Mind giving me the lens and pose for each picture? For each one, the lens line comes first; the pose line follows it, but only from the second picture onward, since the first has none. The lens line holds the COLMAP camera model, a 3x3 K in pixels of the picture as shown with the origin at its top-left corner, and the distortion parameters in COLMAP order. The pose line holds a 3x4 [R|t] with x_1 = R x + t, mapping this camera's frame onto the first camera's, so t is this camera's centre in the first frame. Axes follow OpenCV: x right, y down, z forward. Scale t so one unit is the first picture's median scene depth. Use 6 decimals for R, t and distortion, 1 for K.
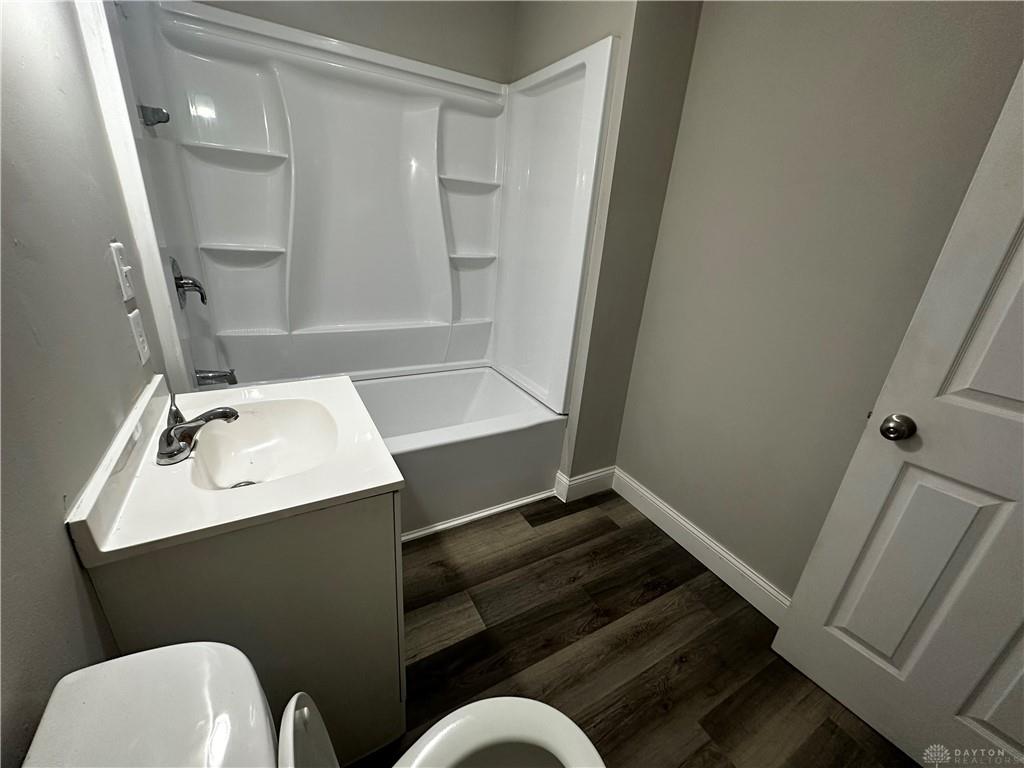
lens RADIAL K [[409.7, 0, 512.0], [0, 409.7, 384.0], [0, 0, 1]] dist [-0.001747, 0.000154]
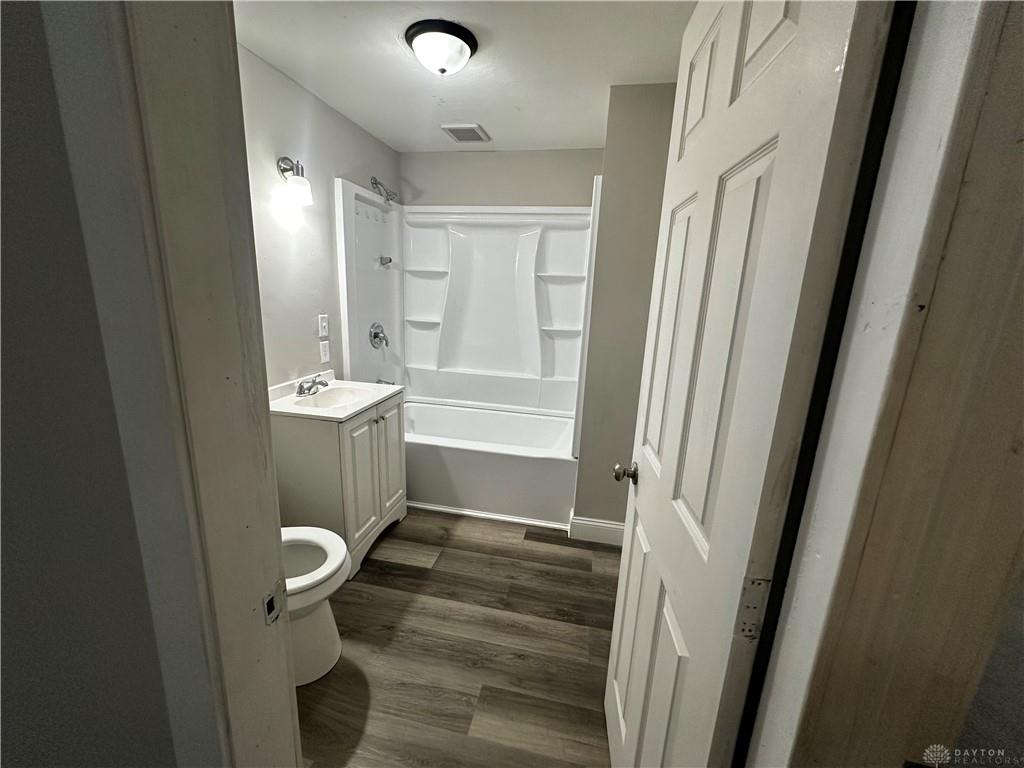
lens RADIAL K [[409.7, 0, 512.0], [0, 409.7, 384.0], [0, 0, 1]] dist [-0.001747, 0.000154]
pose [[0.753461, 0.108395, -0.648496, 0.855430], [-0.228126, 0.968144, -0.103227, 0.037871], [0.616648, 0.225716, 0.754187, -0.058353]]
